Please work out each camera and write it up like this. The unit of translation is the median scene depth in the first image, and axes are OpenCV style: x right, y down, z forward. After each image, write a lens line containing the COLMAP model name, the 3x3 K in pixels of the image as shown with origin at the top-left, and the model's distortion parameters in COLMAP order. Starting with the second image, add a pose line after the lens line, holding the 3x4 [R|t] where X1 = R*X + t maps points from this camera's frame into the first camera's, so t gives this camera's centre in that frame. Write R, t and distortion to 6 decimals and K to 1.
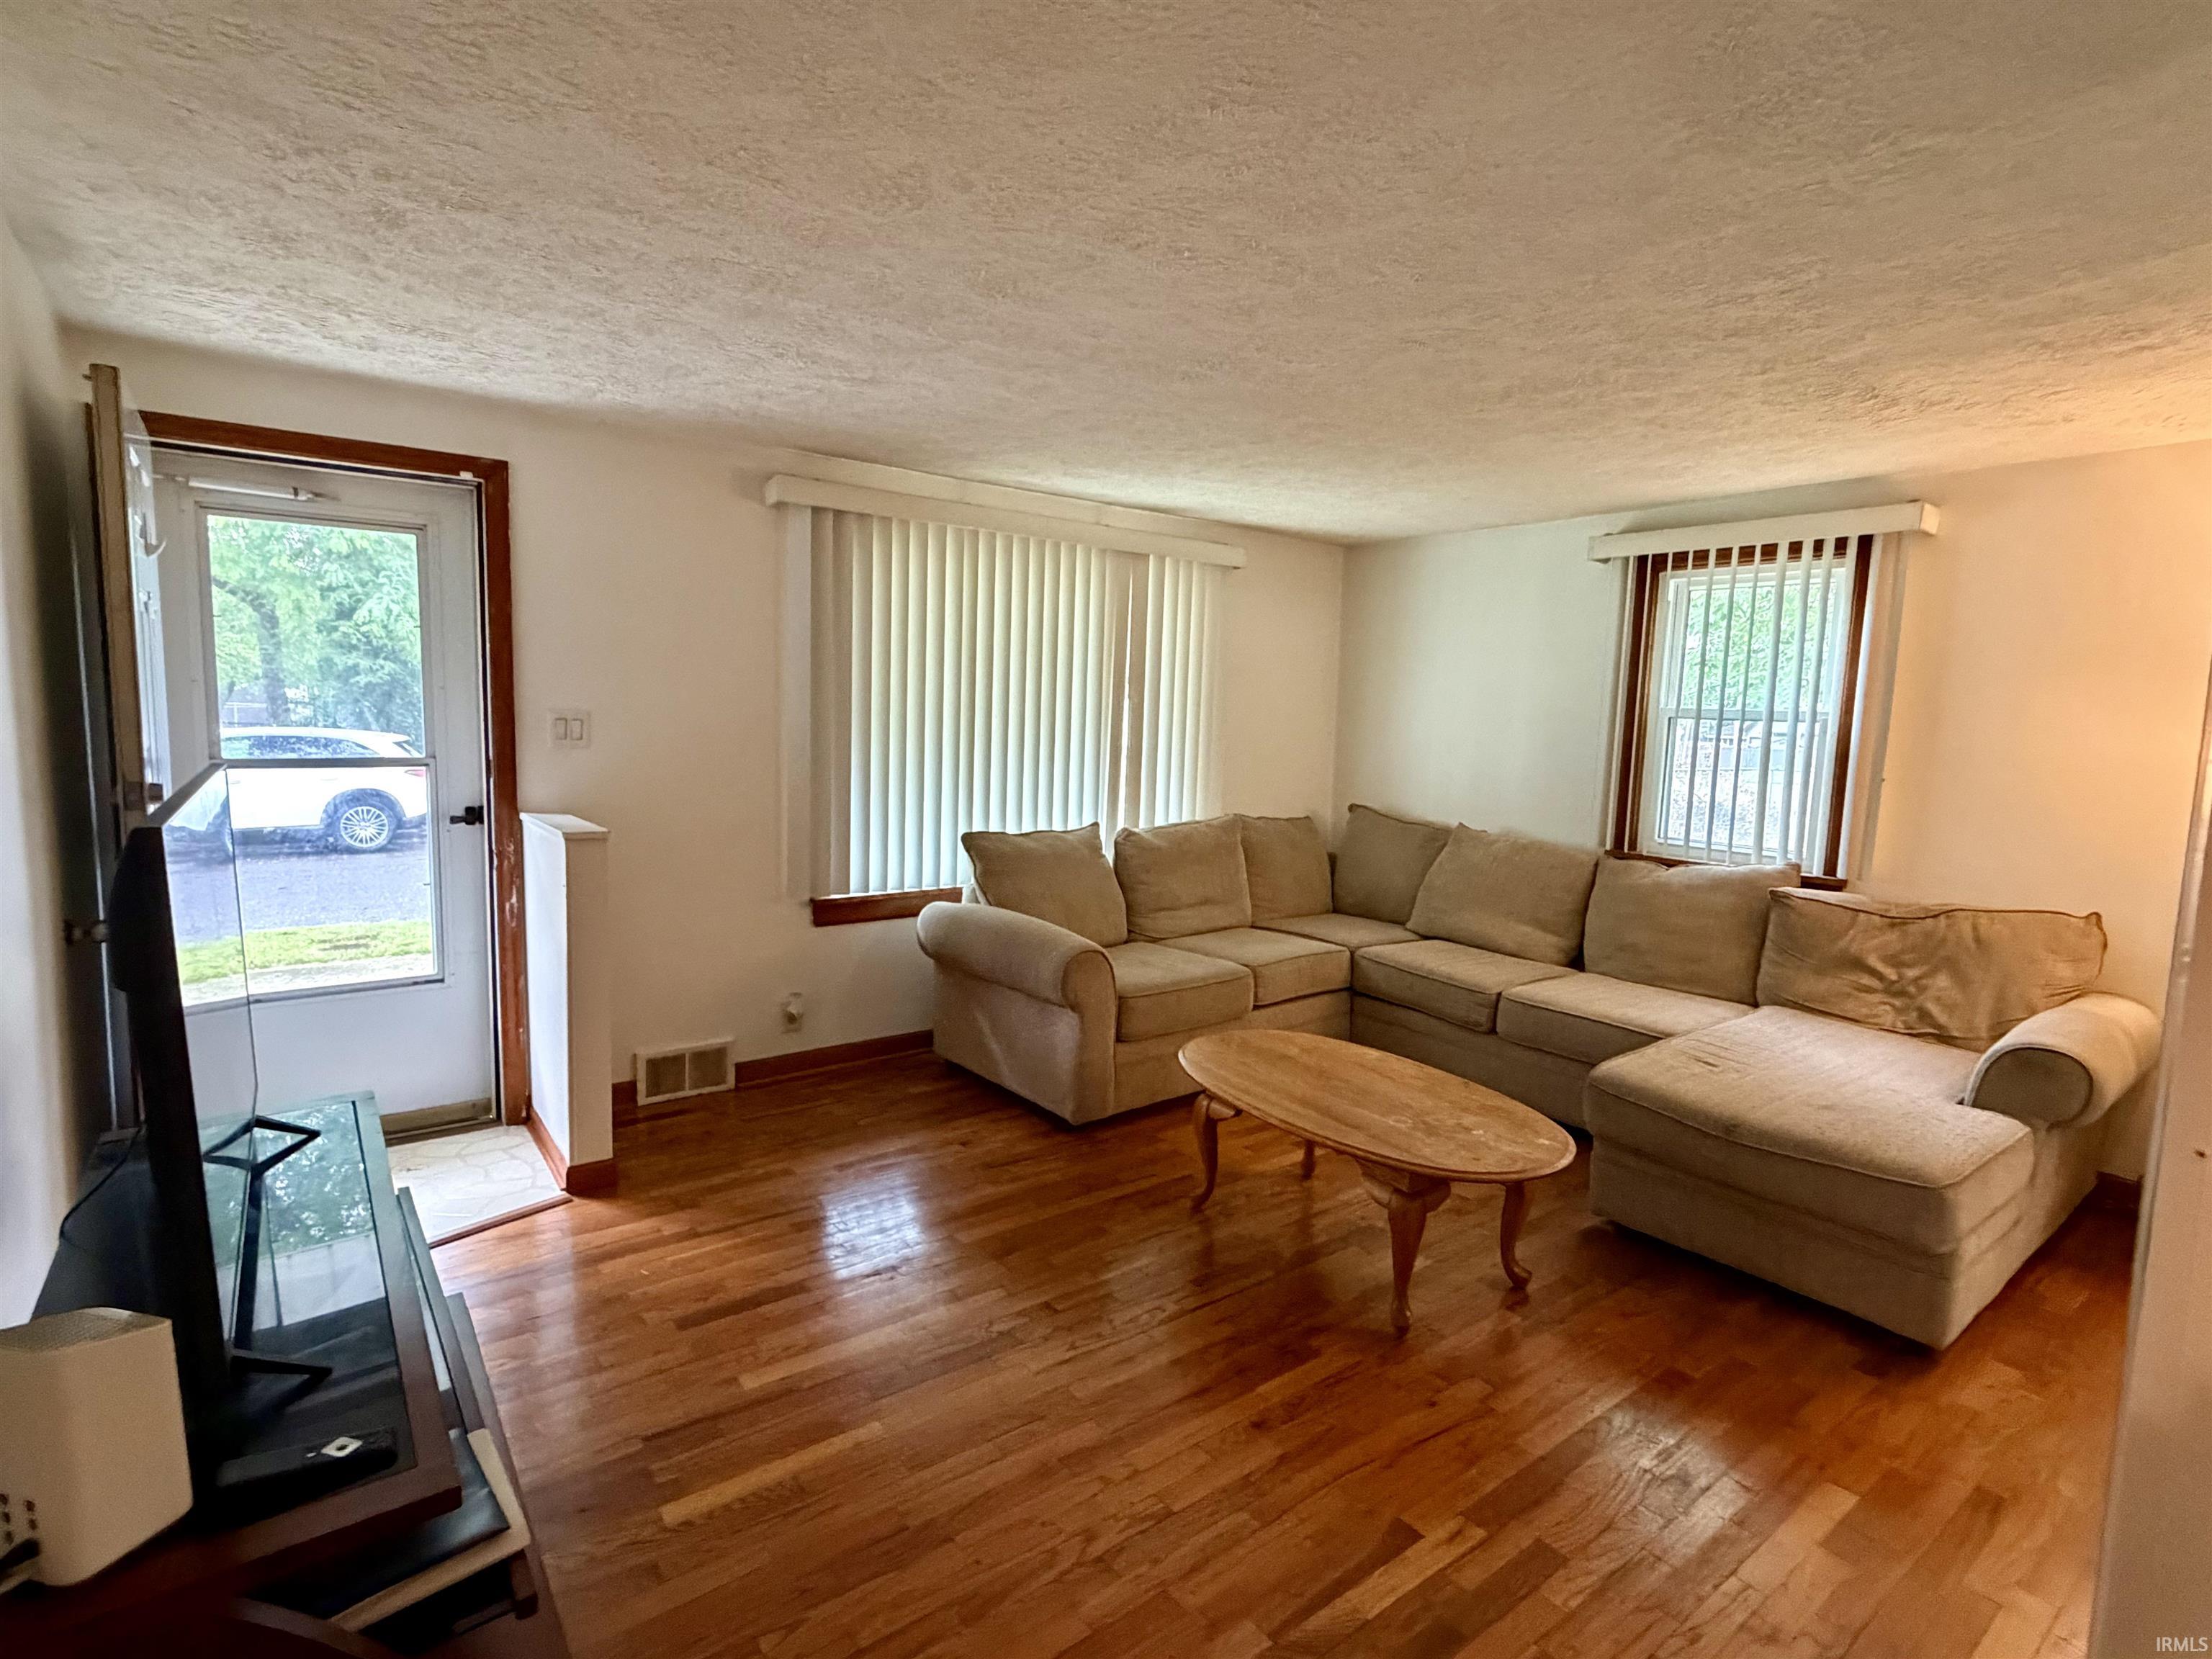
lens RADIAL K [[1092.4, 0, 1098.5], [0, 1092.4, 822.0], [0, 0, 1]] dist [0.003273, -0.000388]
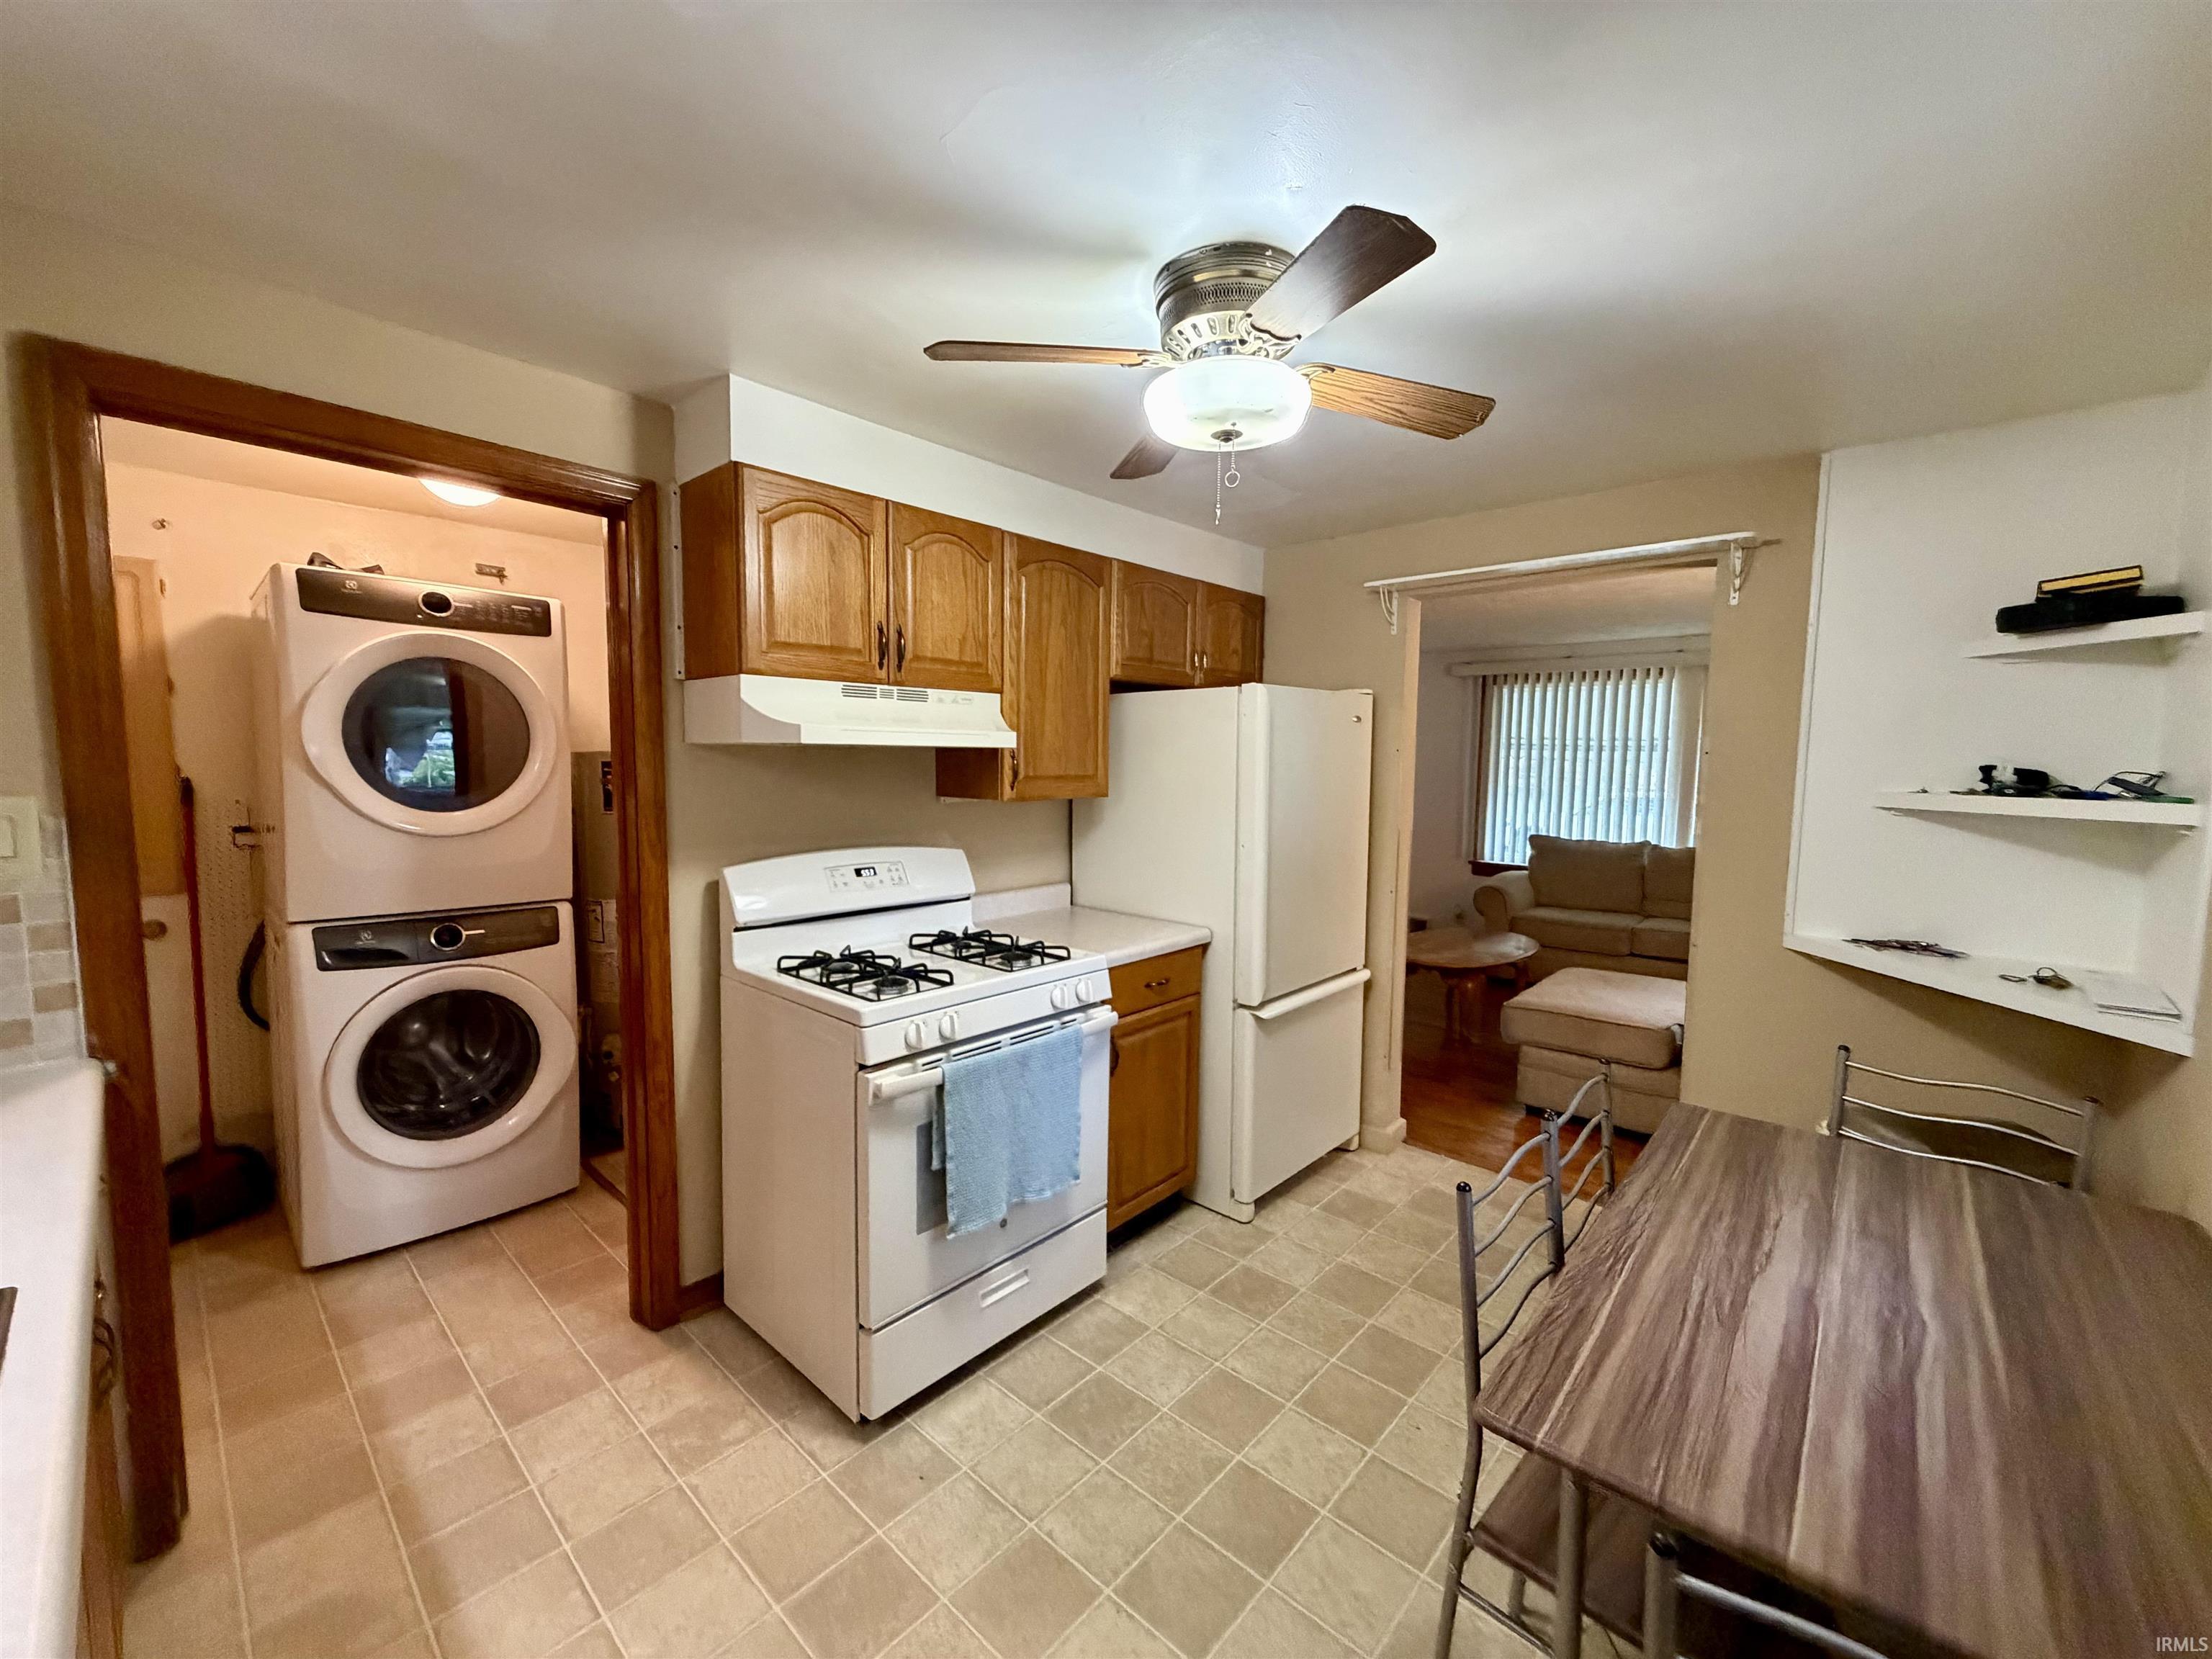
lens RADIAL K [[887.5, 0, 1096.8], [0, 887.5, 826.0], [0, 0, 1]] dist [0.000688, 0.000397]
pose [[0.187452, 0.051884, -0.980902, 1.539350], [-0.109205, 0.993514, 0.031682, 0.037072], [0.976184, 0.101180, 0.191903, -0.012966]]
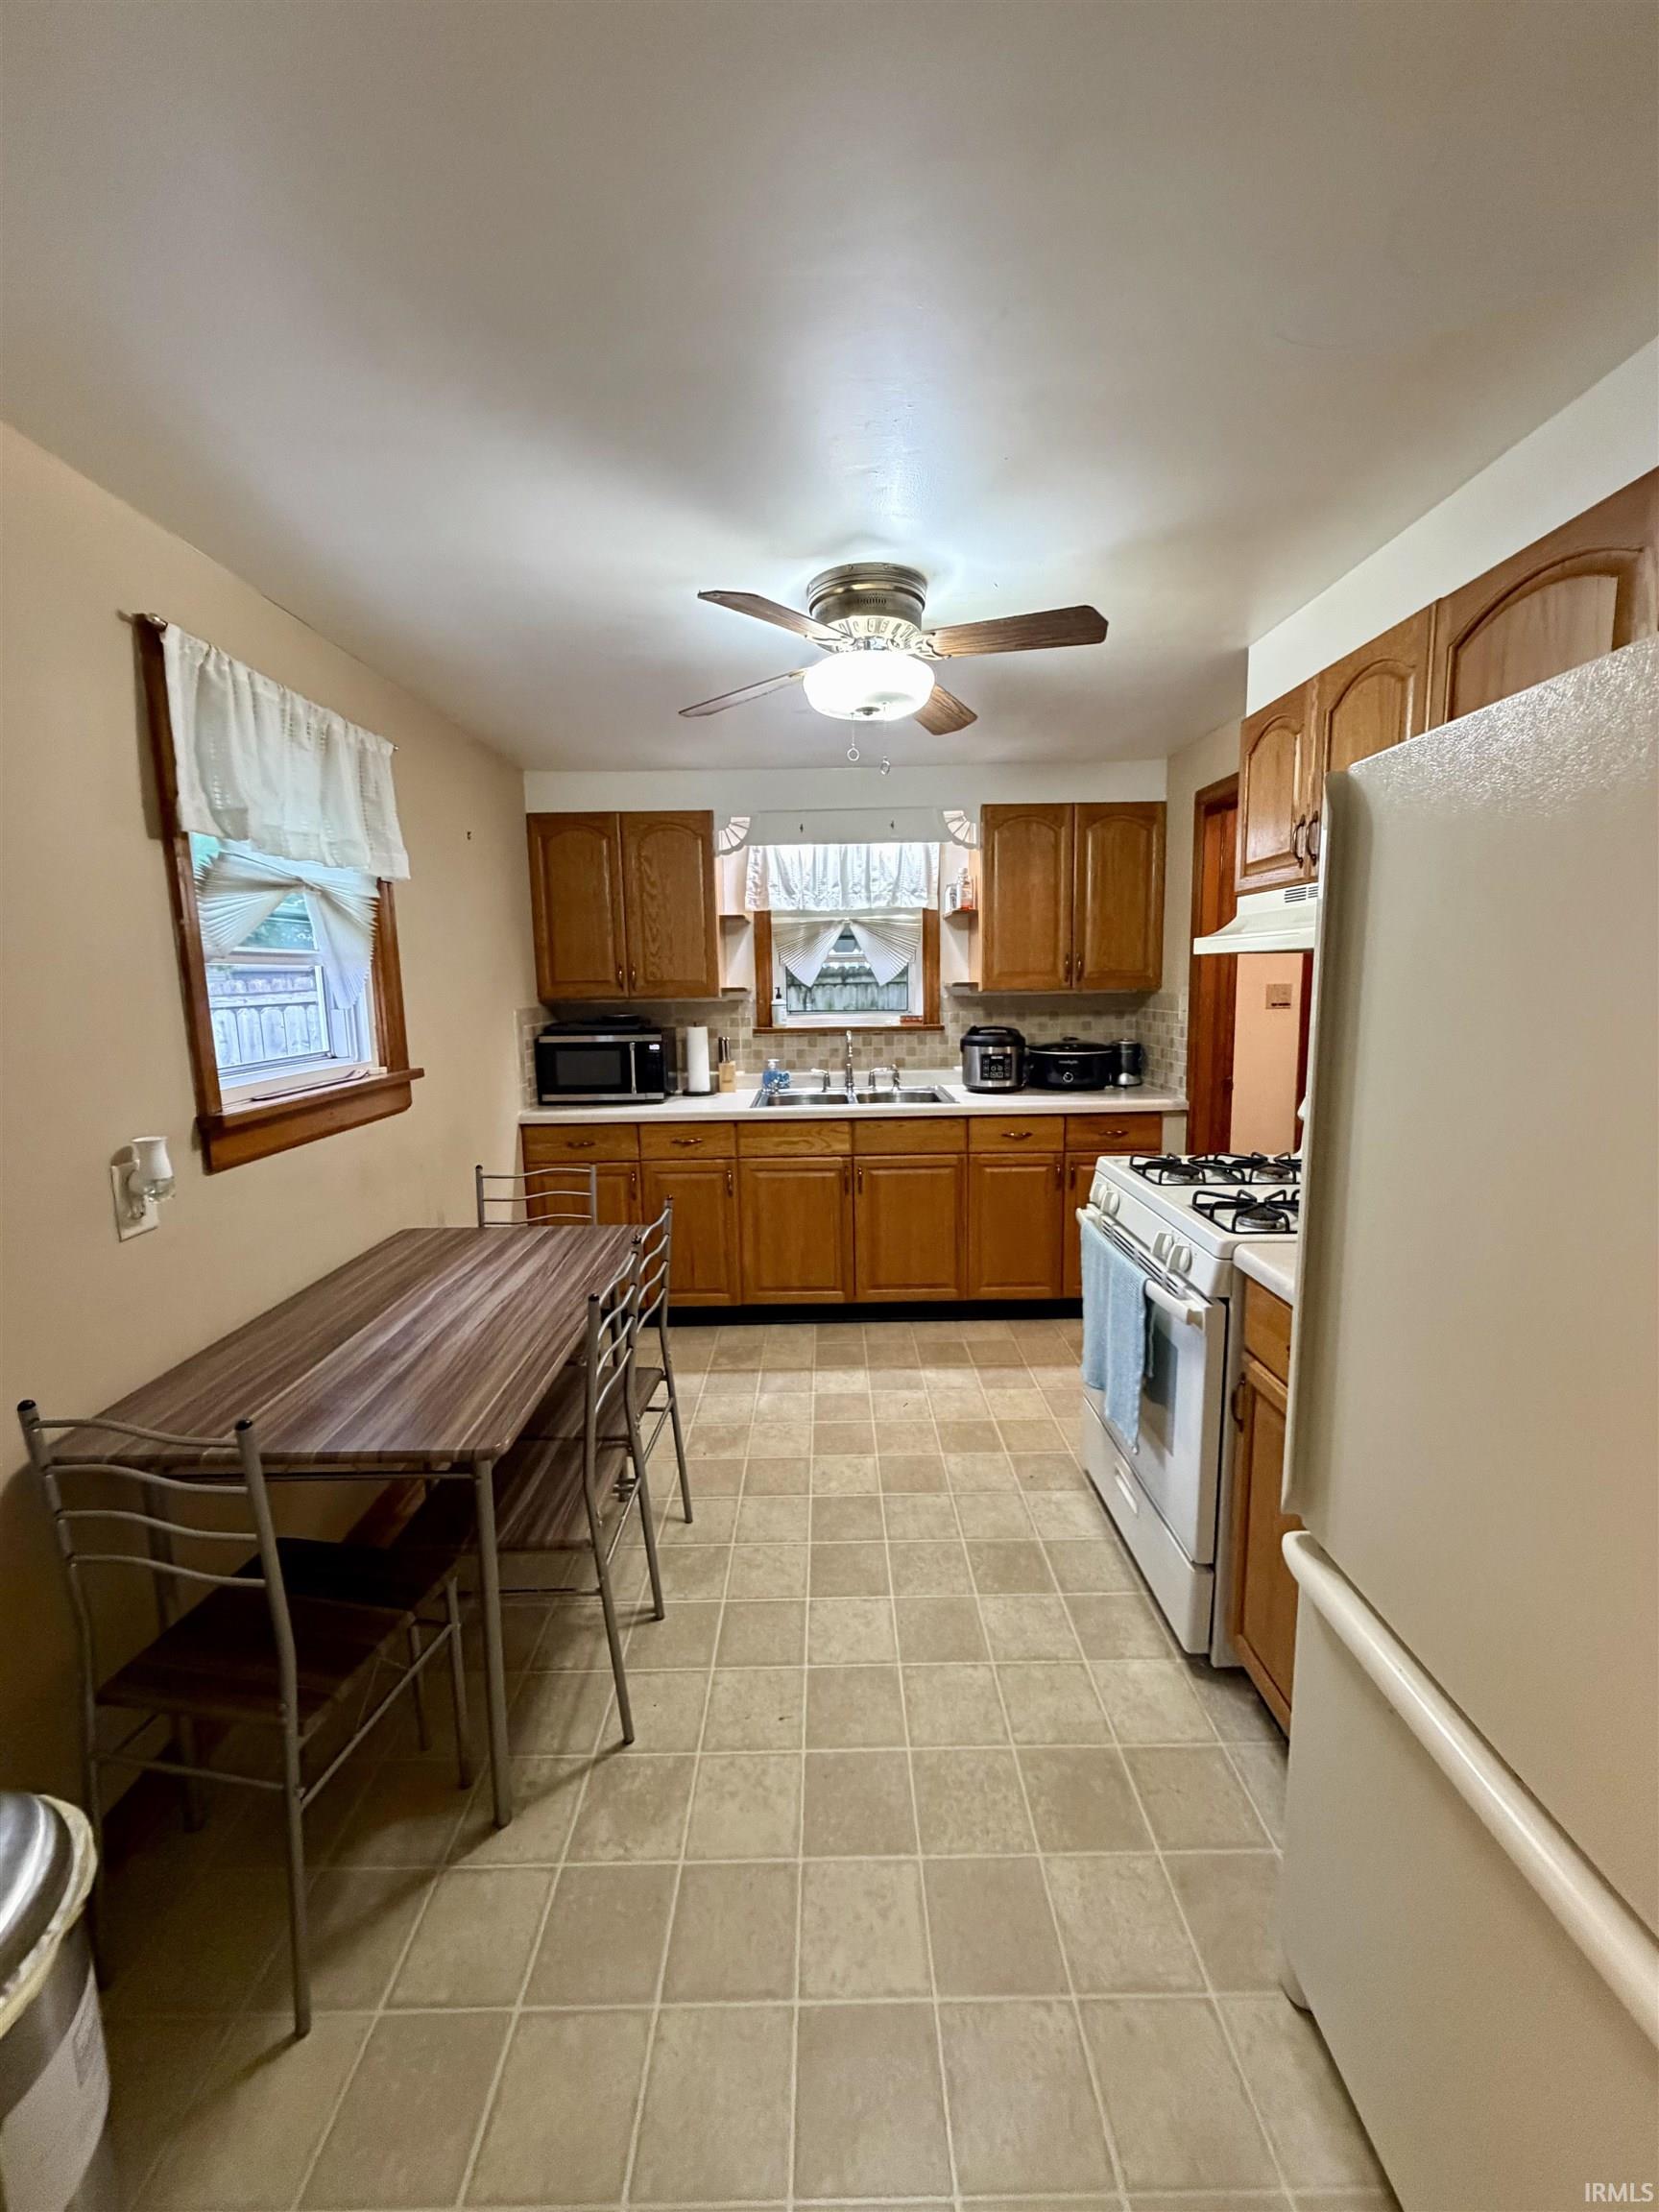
lens RADIAL K [[887.5, 0, 828.4], [0, 887.5, 1093.1], [0, 0, 1]] dist [0.000688, 0.000397]
pose [[-0.805460, -0.092532, 0.585382, 0.736956], [0.056323, 0.971314, 0.231035, -0.049829], [-0.589968, 0.219060, -0.777142, 0.650855]]
